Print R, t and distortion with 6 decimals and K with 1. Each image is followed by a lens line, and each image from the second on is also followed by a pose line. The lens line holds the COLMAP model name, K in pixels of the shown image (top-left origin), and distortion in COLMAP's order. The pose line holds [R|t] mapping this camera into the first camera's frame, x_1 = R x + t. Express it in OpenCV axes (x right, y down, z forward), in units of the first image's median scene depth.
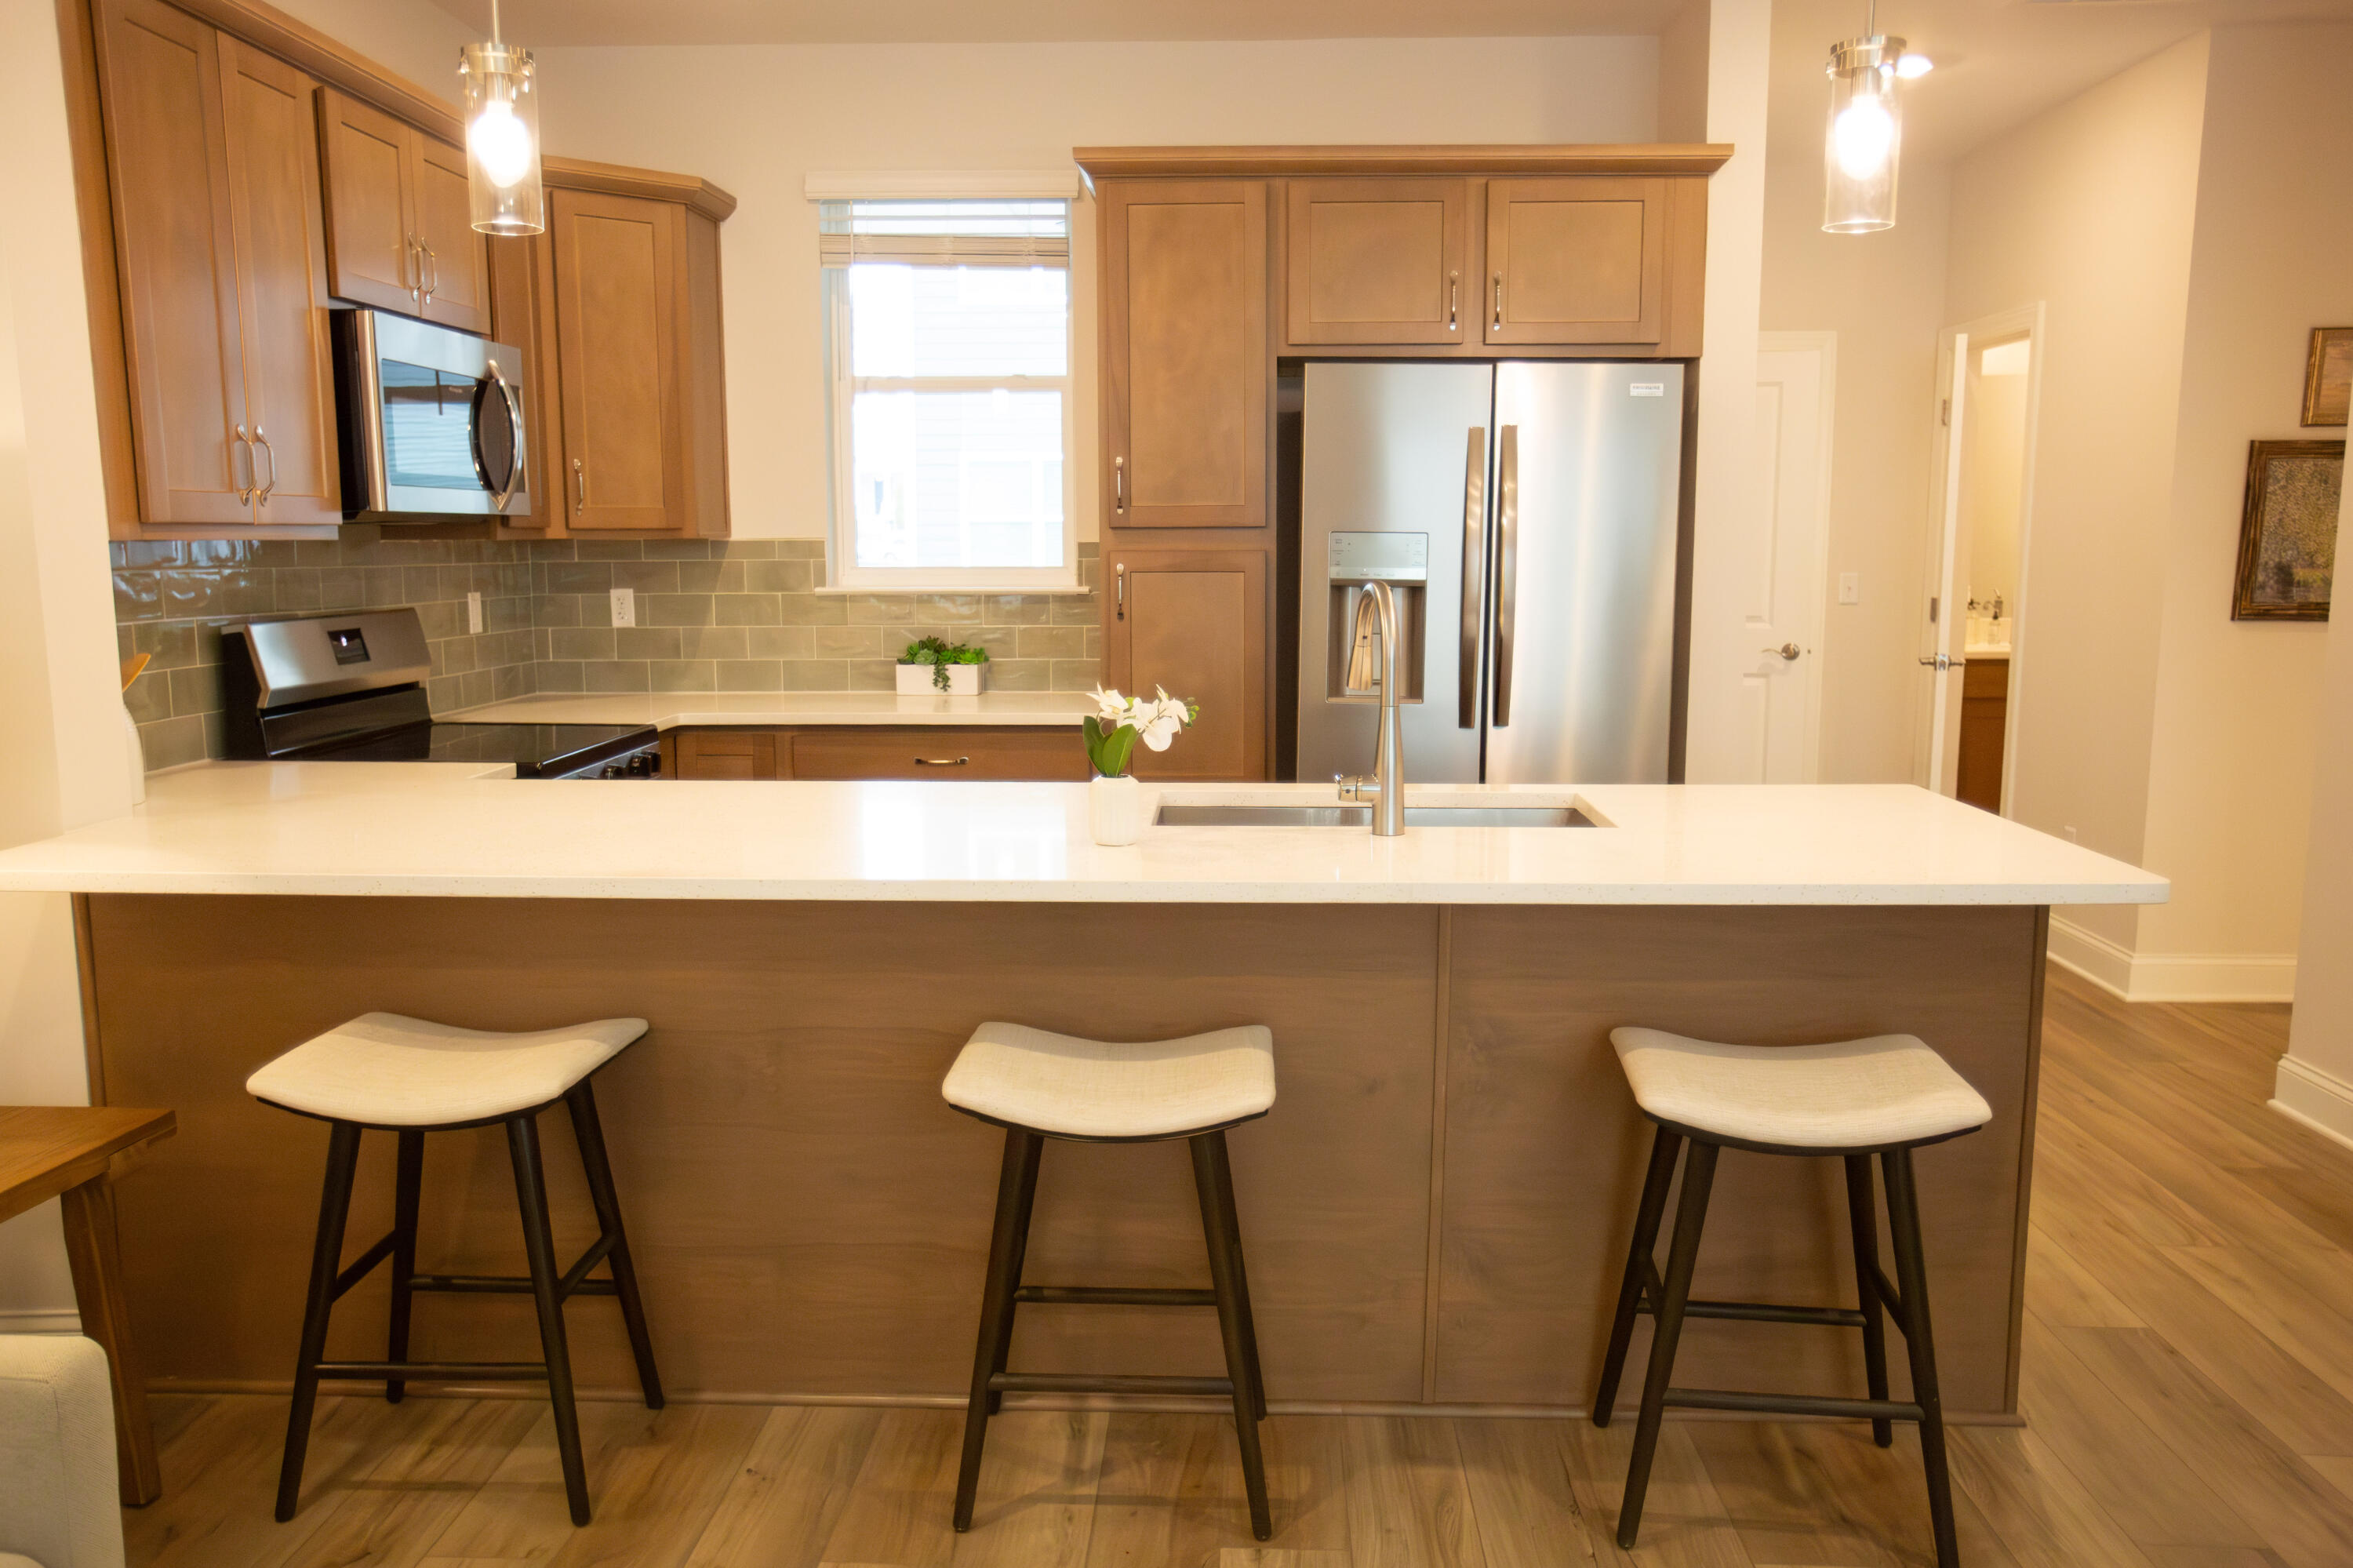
lens RADIAL K [[1810.4, 0, 1176.5], [0, 1810.4, 784.0], [0, 0, 1]] dist [-0.075511, 0.151144]
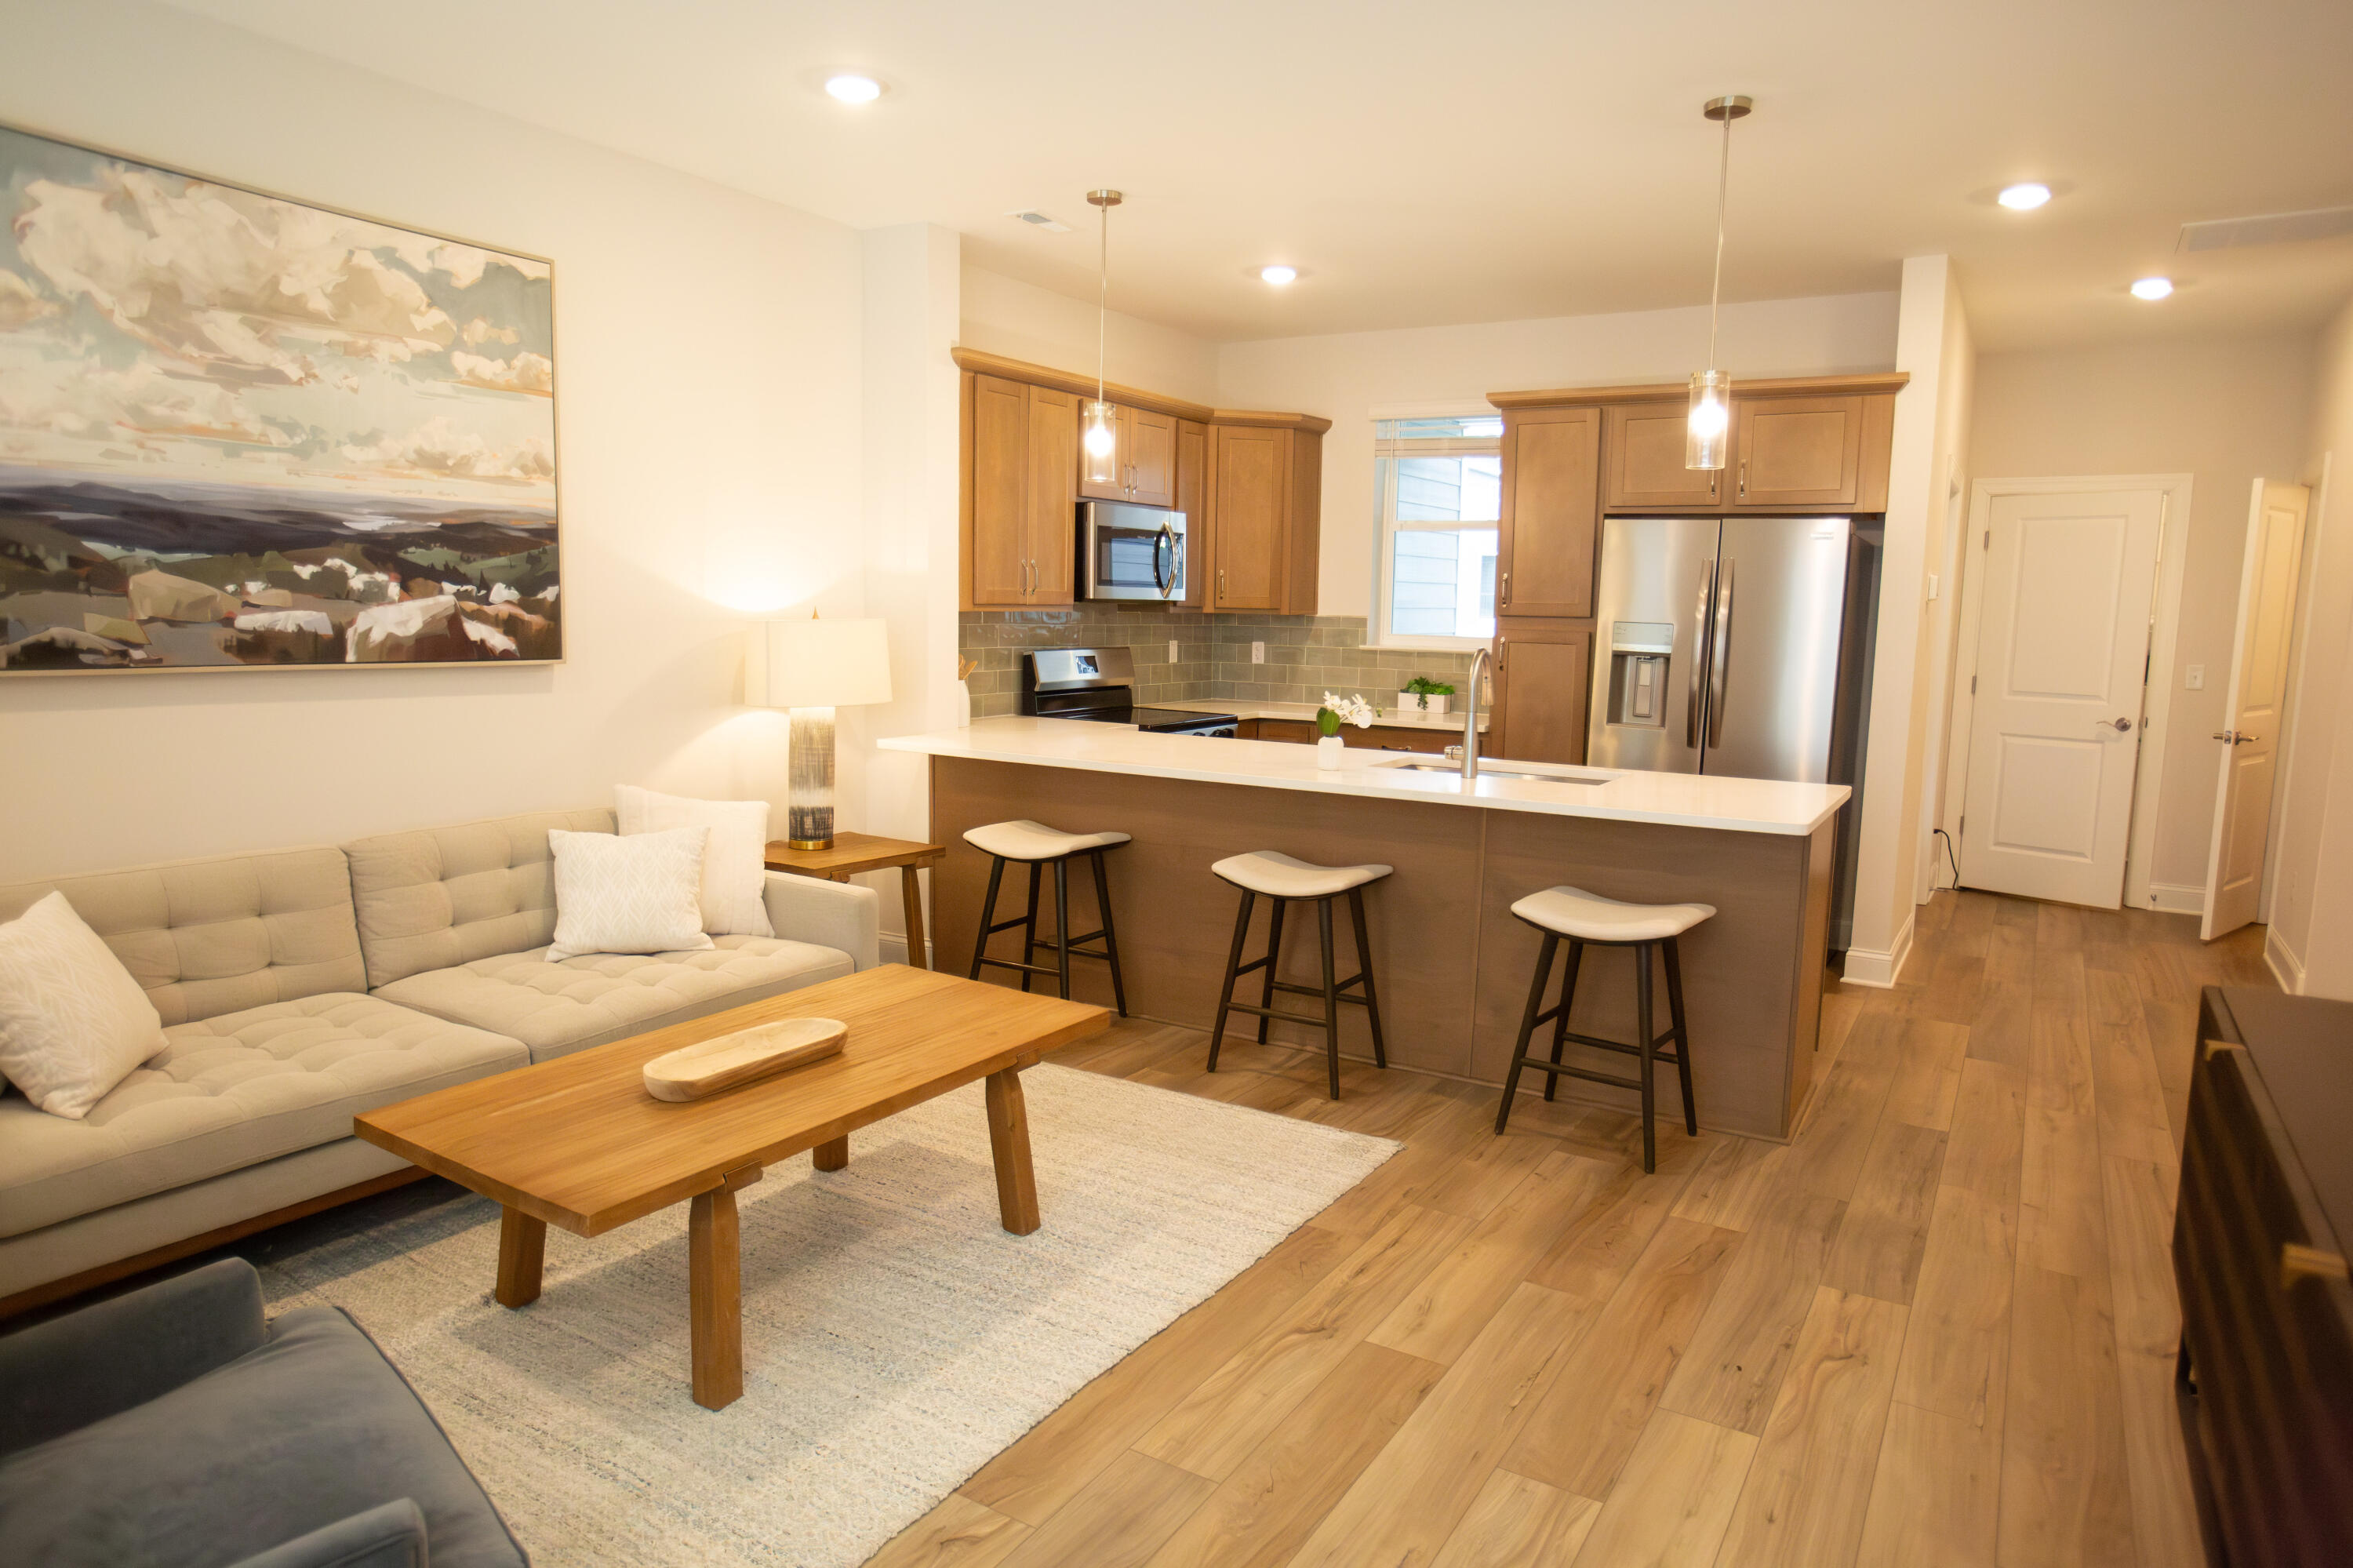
lens RADIAL K [[1431.2, 0, 1176.5], [0, 1431.2, 784.0], [0, 0, 1]] dist [-0.073492, 0.066044]
pose [[0.873103, 0.080598, -0.480827, 0.345543], [-0.087789, 0.996110, 0.007562, 0.030120], [0.479566, 0.035608, 0.876783, -0.295000]]
